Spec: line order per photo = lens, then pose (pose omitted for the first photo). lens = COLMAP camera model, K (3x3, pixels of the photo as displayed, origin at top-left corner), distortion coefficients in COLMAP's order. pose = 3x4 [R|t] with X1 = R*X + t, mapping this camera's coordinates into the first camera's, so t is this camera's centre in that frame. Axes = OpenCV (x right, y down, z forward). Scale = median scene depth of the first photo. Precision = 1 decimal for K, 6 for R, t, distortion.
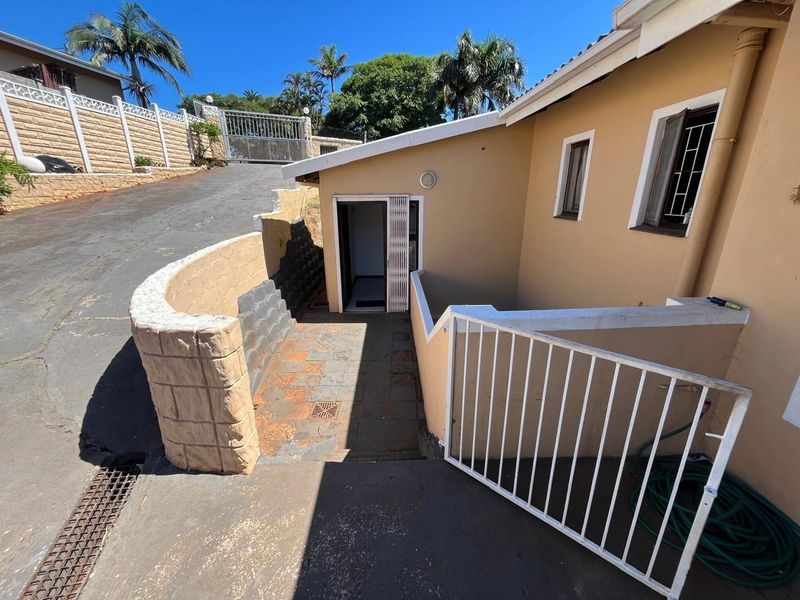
lens RADIAL K [[324.6, 0, 396.9], [0, 324.6, 298.8], [0, 0, 1]] dist [-0.001115, -0.000739]
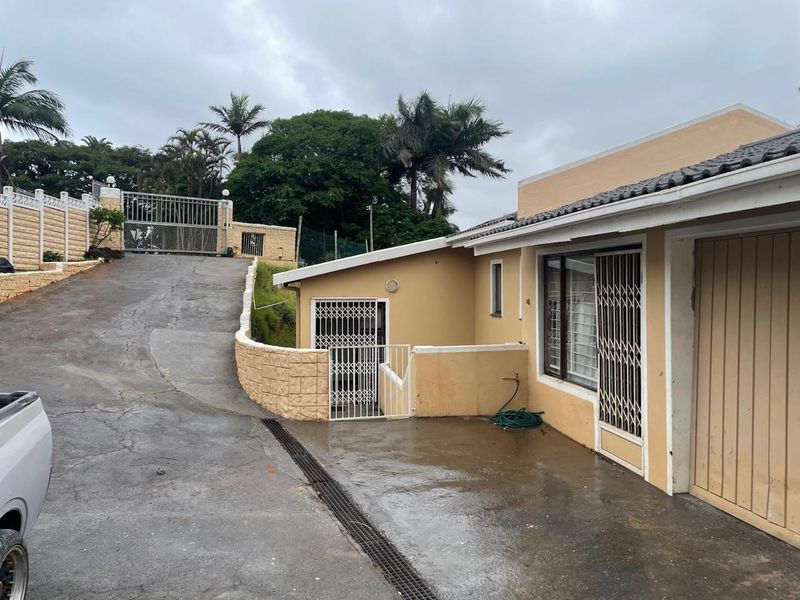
lens RADIAL K [[594.9, 0, 400.0], [0, 594.9, 300.0], [0, 0, 1]] dist [0.045342, -0.004083]
pose [[0.990947, 0.004135, 0.134188, -0.073793], [0.035354, 0.956207, -0.290547, 0.136679], [-0.129513, 0.292661, 0.947405, -0.451230]]
